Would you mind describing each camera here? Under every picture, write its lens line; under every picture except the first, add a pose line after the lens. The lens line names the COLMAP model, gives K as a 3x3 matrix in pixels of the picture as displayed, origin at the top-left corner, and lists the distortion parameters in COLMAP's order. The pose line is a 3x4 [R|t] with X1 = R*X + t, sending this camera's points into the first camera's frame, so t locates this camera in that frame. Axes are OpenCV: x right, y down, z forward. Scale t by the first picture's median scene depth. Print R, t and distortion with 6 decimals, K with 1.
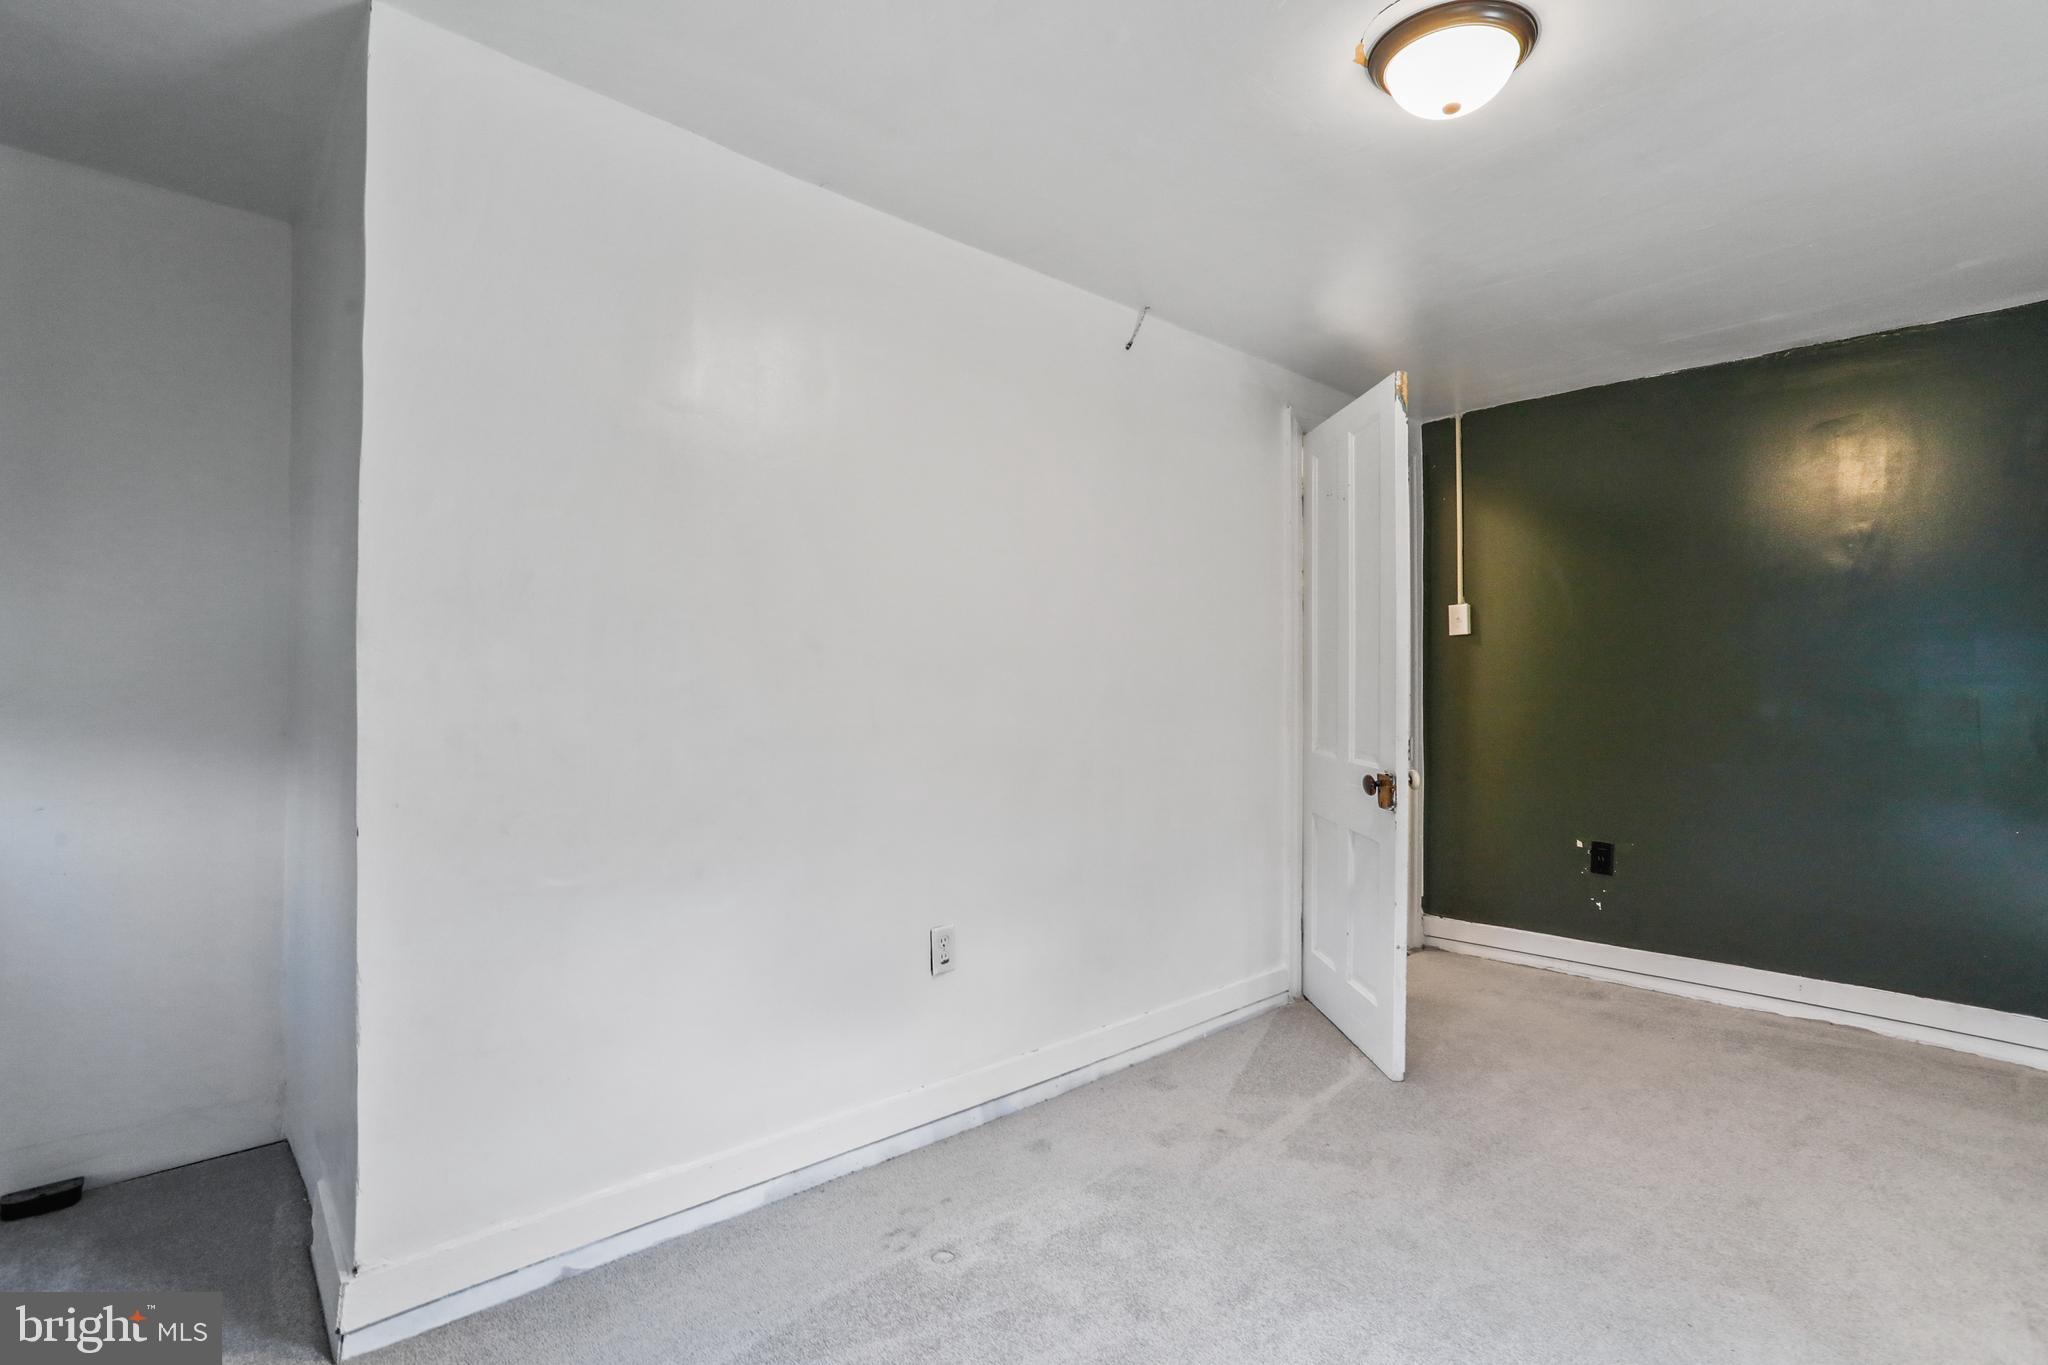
lens RADIAL K [[996.7, 0, 1031.8], [0, 996.7, 675.0], [0, 0, 1]] dist [-0.045101, 0.020046]
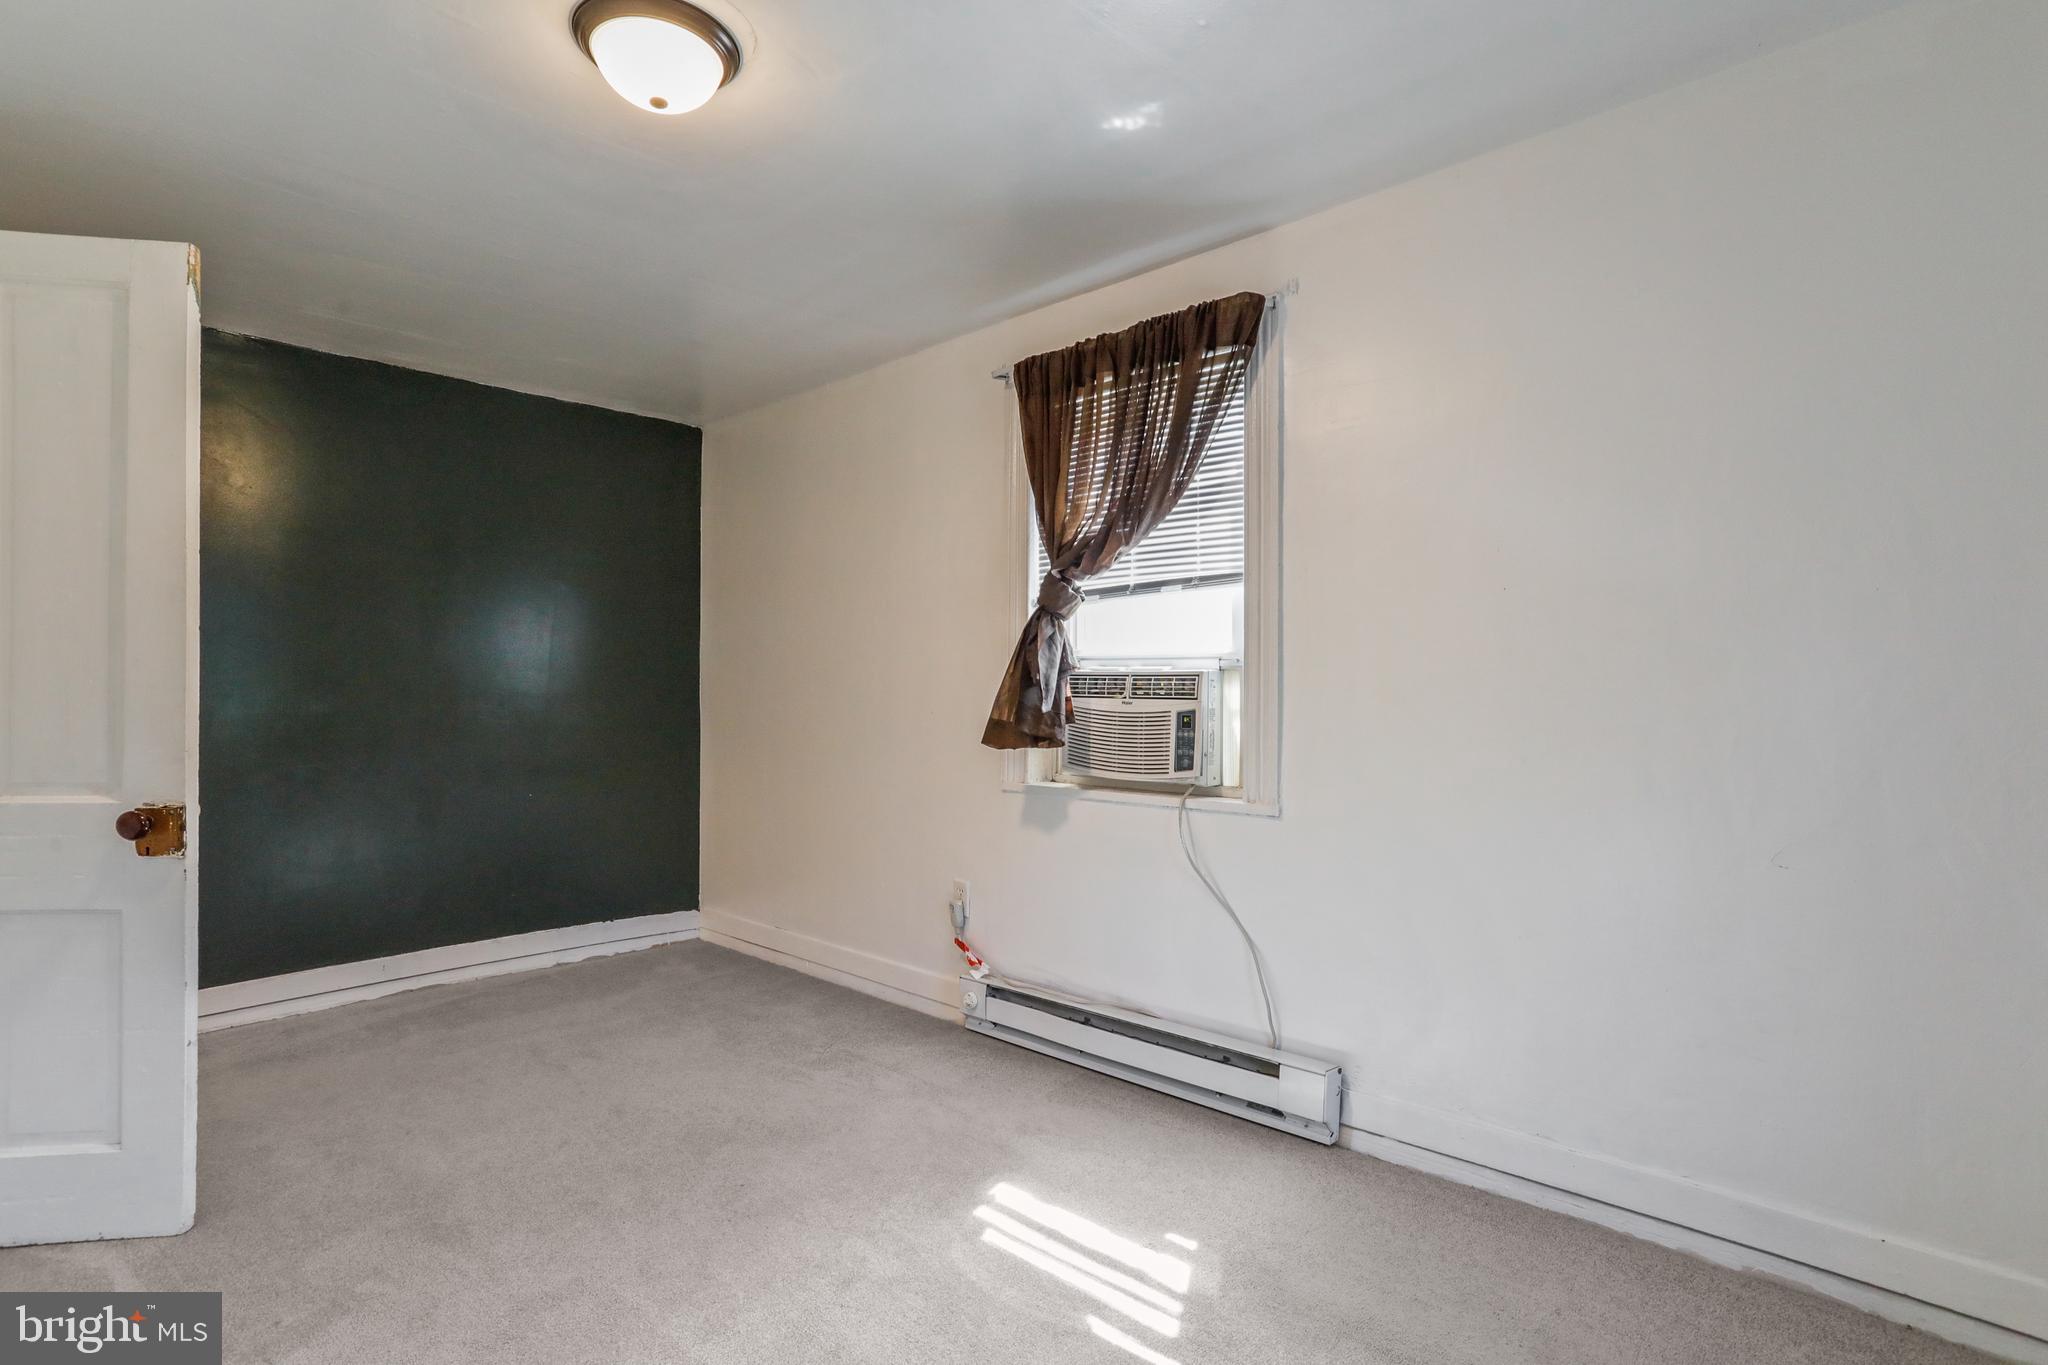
lens RADIAL K [[996.7, 0, 1033.0], [0, 996.7, 692.2], [0, 0, 1]] dist [-0.045101, 0.020046]
pose [[-0.073600, -0.006809, 0.997265, -0.376614], [-0.007395, 0.999953, 0.006282, 0.009827], [-0.997260, -0.006912, -0.073647, 0.434667]]
